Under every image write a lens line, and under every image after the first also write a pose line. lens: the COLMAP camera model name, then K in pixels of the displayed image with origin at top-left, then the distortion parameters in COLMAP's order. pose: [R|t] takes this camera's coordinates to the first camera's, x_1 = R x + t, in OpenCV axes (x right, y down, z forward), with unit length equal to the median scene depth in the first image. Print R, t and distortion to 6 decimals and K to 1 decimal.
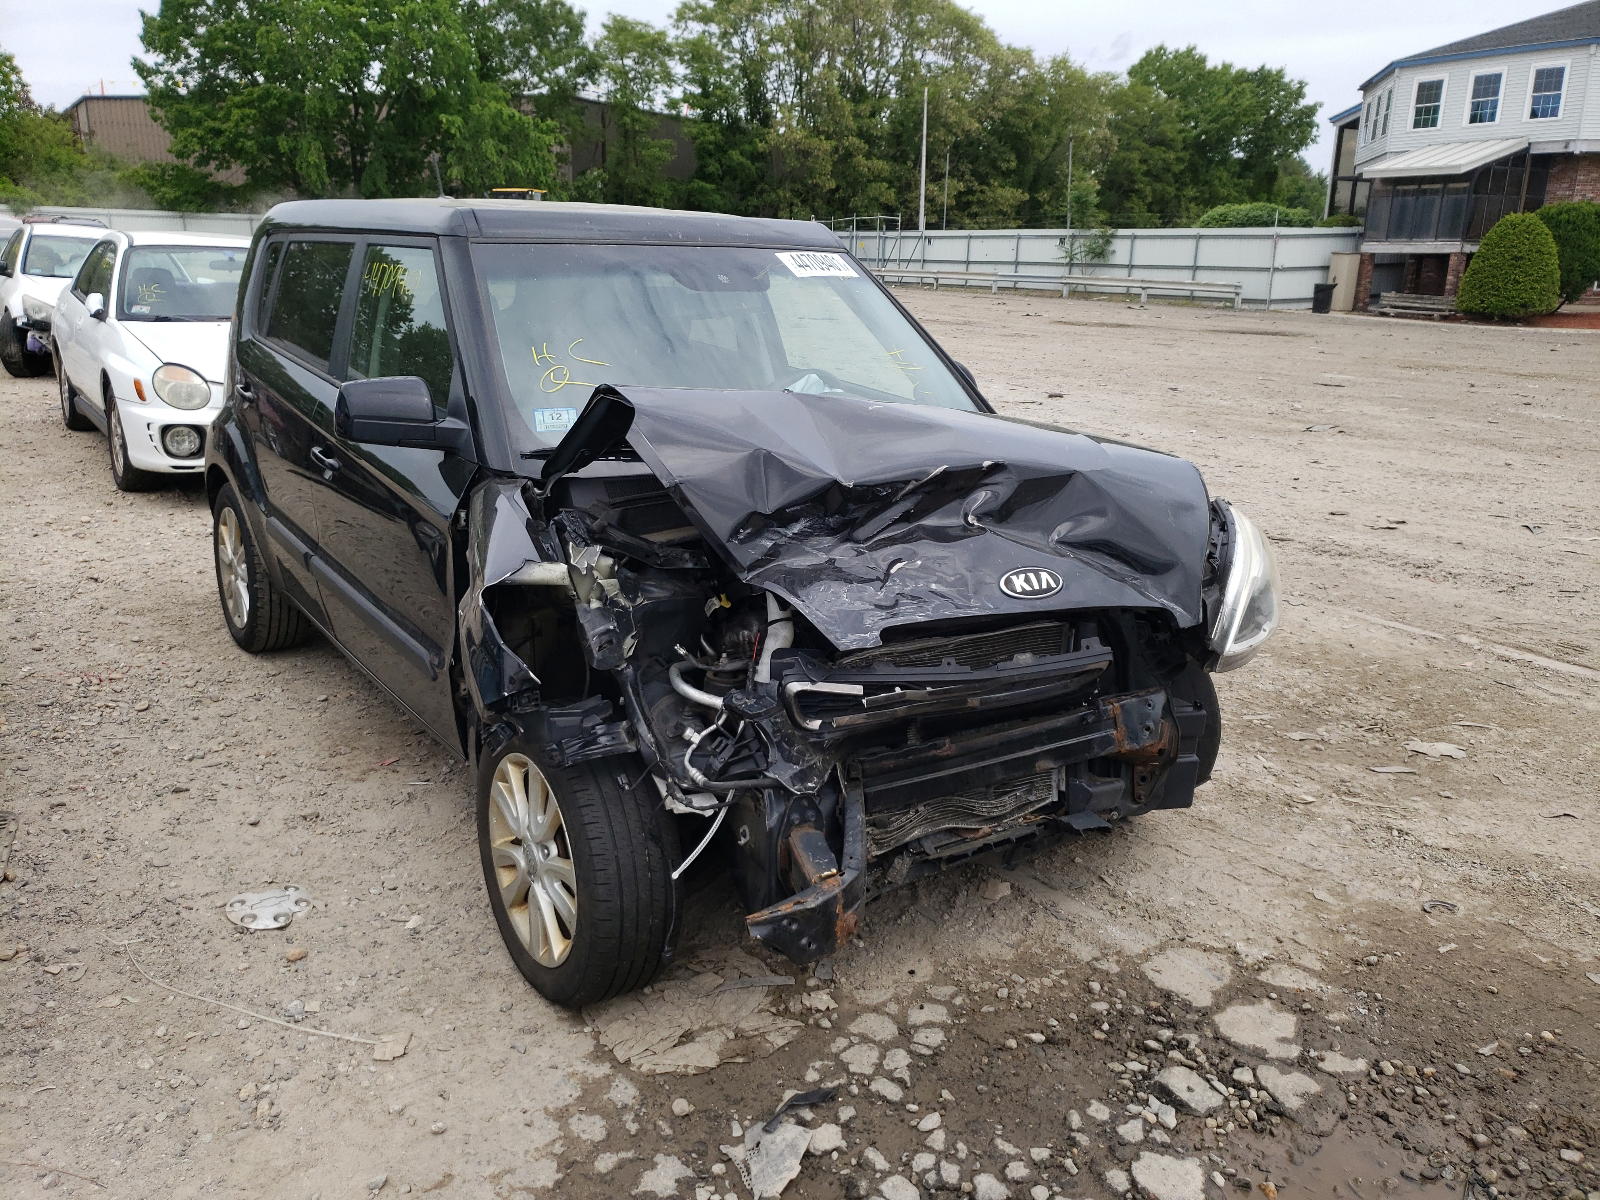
lens RADIAL K [[1264.3, 0, 800.0], [0, 1264.3, 600.0], [0, 0, 1]] dist [-0.003923, 0.033242]
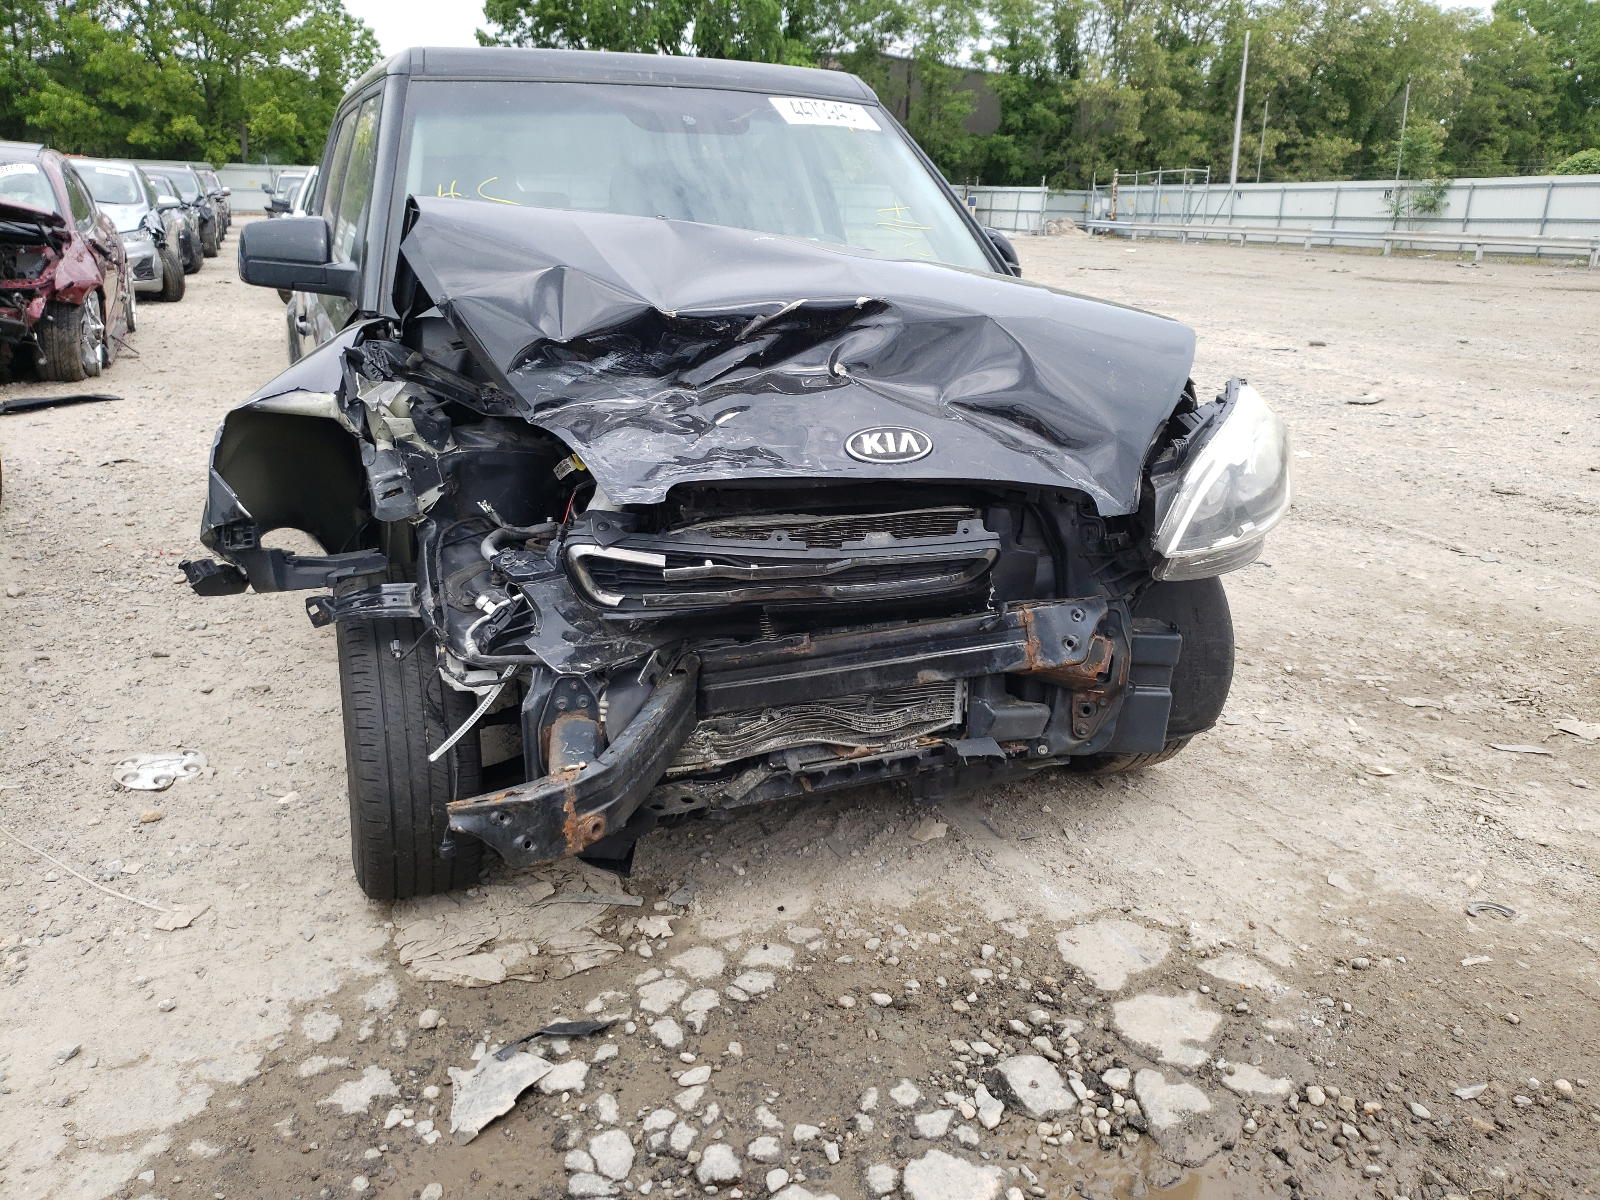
lens RADIAL K [[1252.6, 0, 824.2], [0, 1252.6, 610.3], [0, 0, 1]] dist [0.008290, 0.011076]
pose [[0.974976, 0.064514, -0.212745, 0.294651], [-0.057188, 0.997545, 0.040417, 0.057779], [0.214831, -0.027239, 0.976271, 0.186729]]
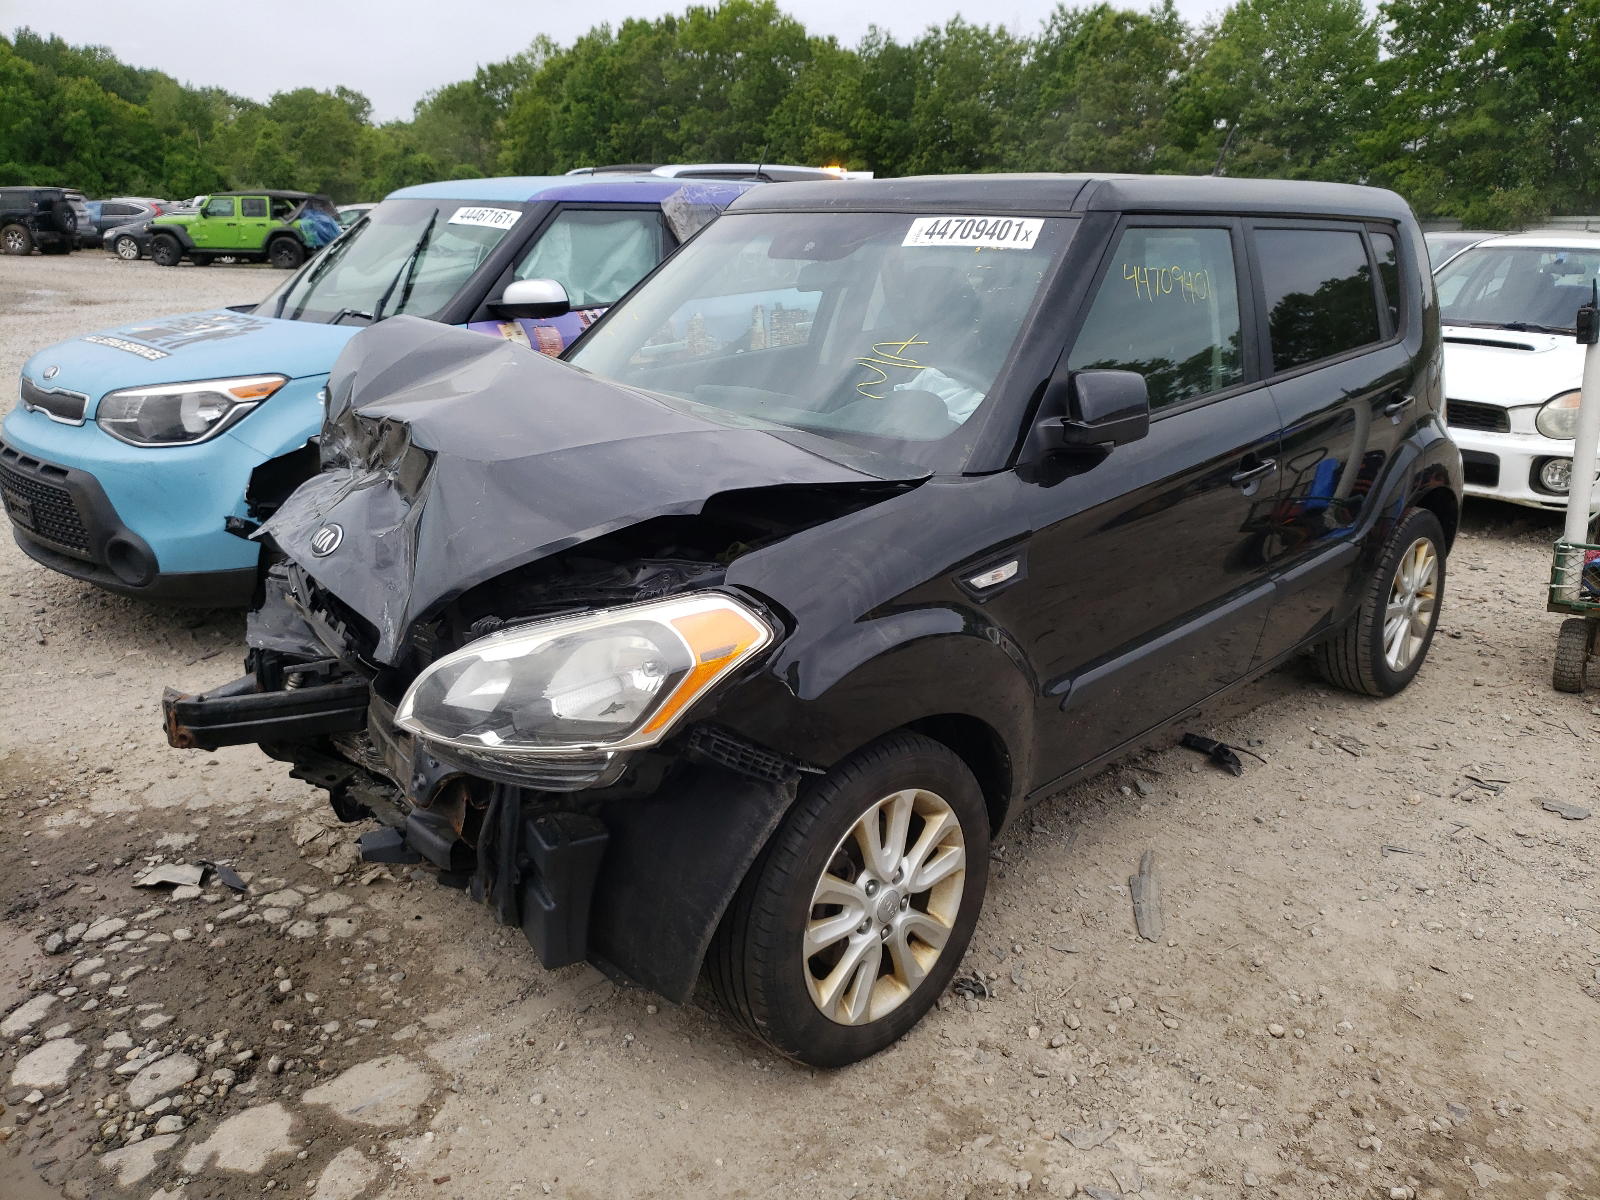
lens RADIAL K [[1252.6, 0, 824.2], [0, 1252.6, 610.3], [0, 0, 1]] dist [0.008290, 0.011076]
pose [[0.178098, 0.261108, -0.948738, 1.070685], [-0.280994, 0.937501, 0.205267, -0.241364], [0.943039, 0.230032, 0.240337, 1.045123]]
